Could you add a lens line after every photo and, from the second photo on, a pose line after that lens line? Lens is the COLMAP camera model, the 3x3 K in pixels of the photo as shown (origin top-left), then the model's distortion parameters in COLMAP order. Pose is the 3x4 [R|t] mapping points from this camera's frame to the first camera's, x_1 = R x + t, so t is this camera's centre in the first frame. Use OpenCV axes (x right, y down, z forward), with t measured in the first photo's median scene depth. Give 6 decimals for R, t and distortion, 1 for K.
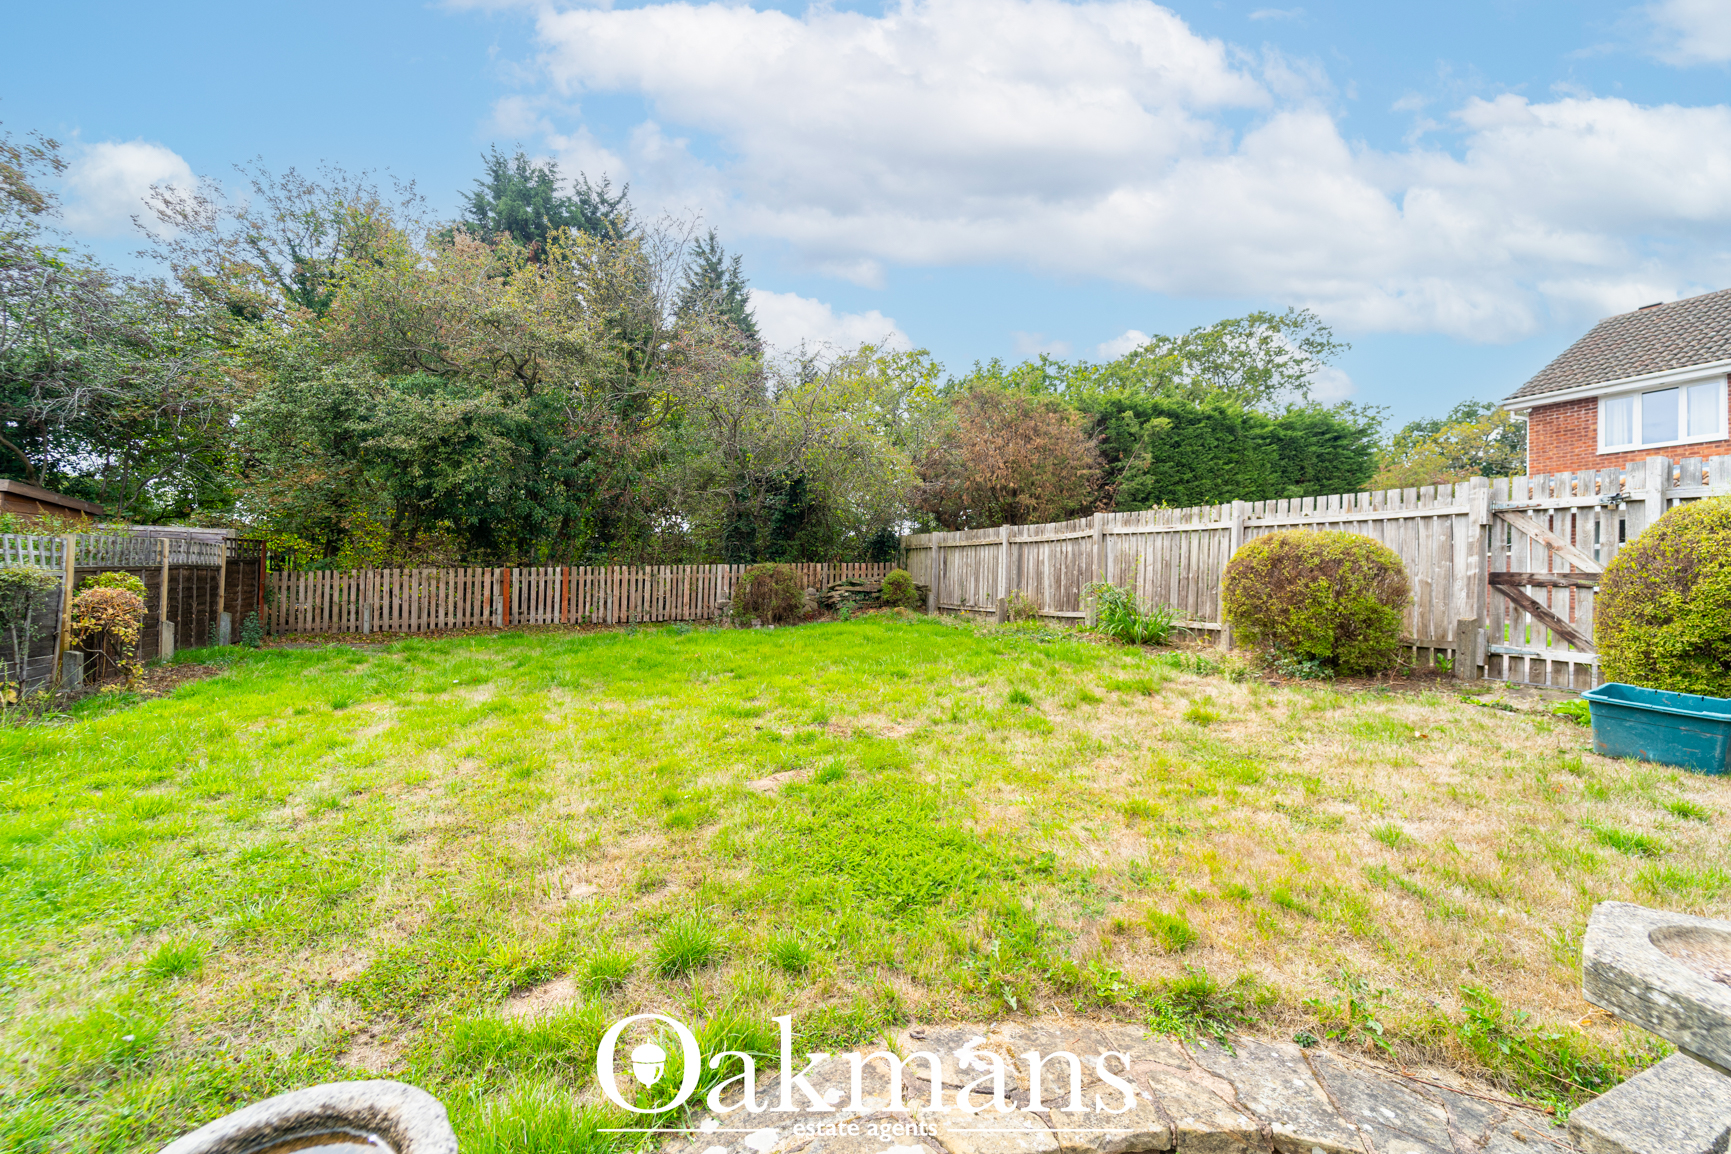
lens RADIAL K [[716.9, 0, 868.2], [0, 716.9, 569.0], [0, 0, 1]] dist [-0.001021, -0.000969]
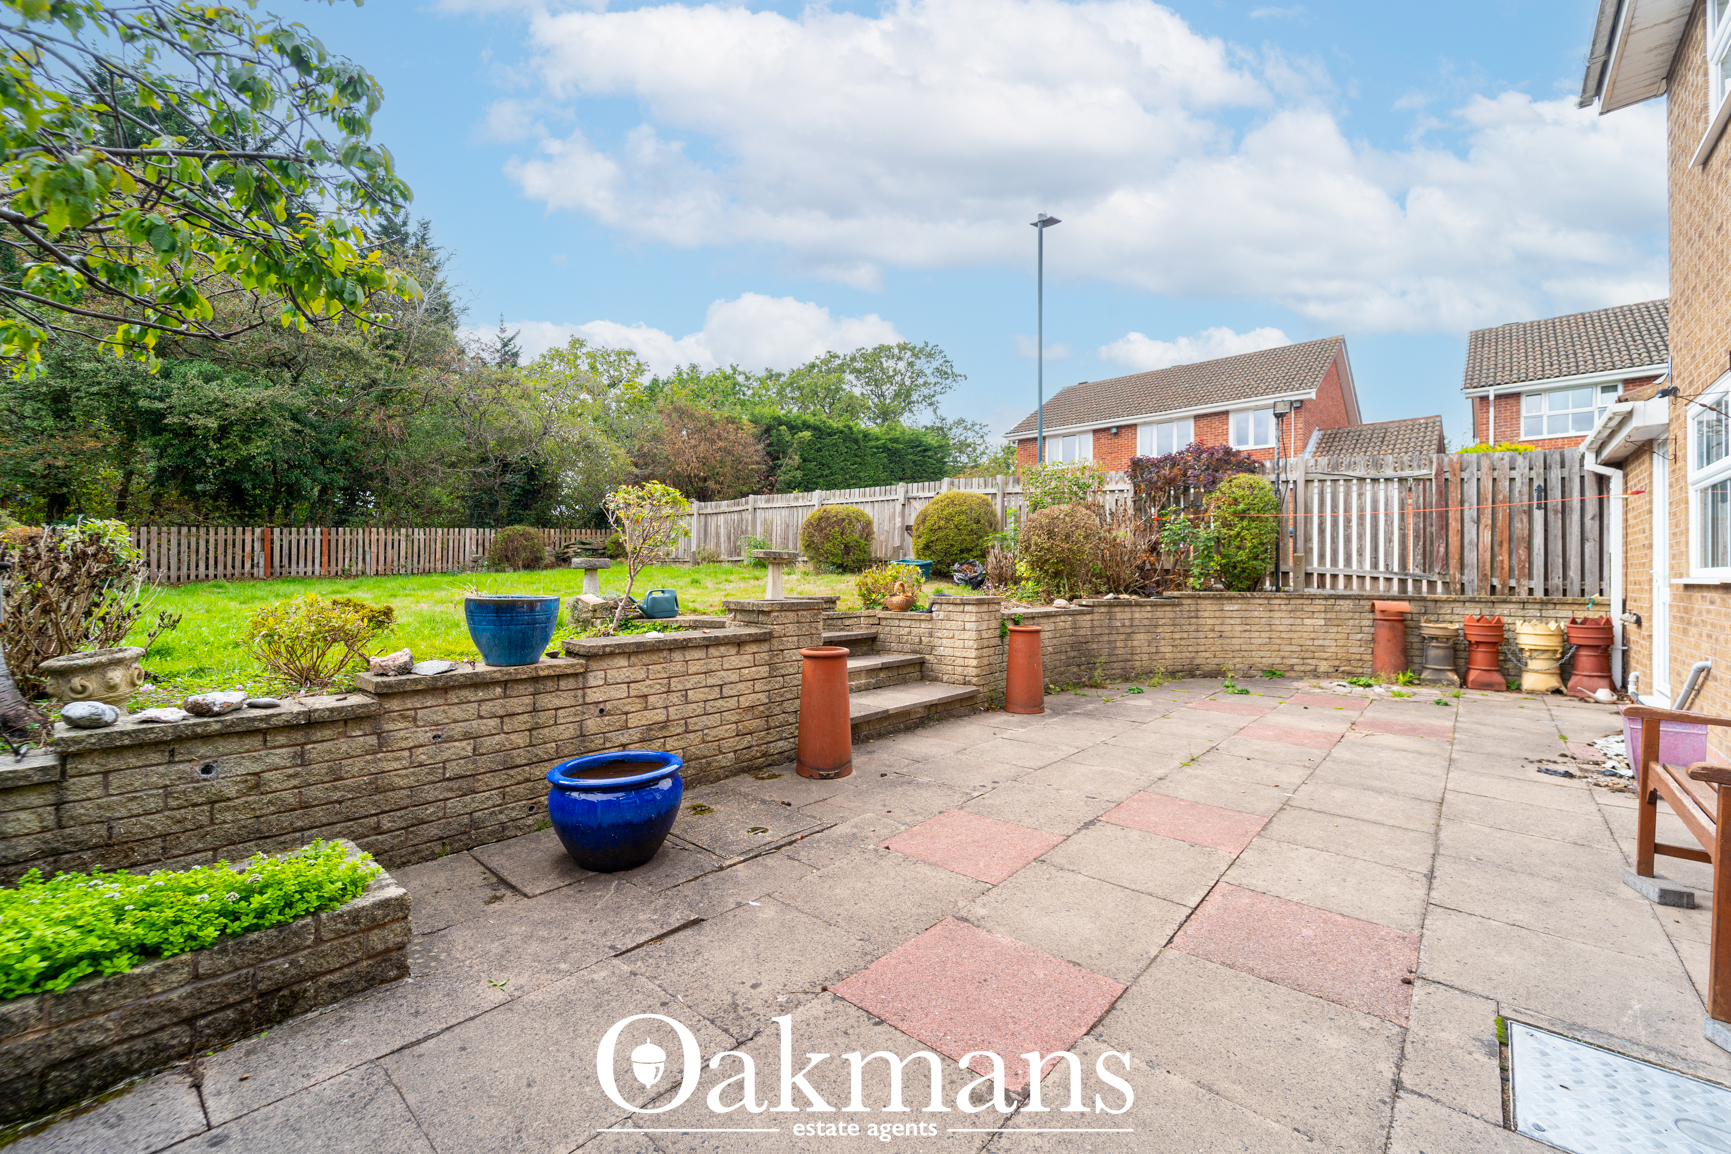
lens RADIAL K [[716.9, 0, 868.2], [0, 716.9, 569.0], [0, 0, 1]] dist [-0.001021, -0.000969]
pose [[0.919383, -0.011382, 0.393199, -0.054442], [0.002000, 0.999704, 0.024262, 0.035190], [-0.393359, -0.021520, 0.919133, -0.418155]]
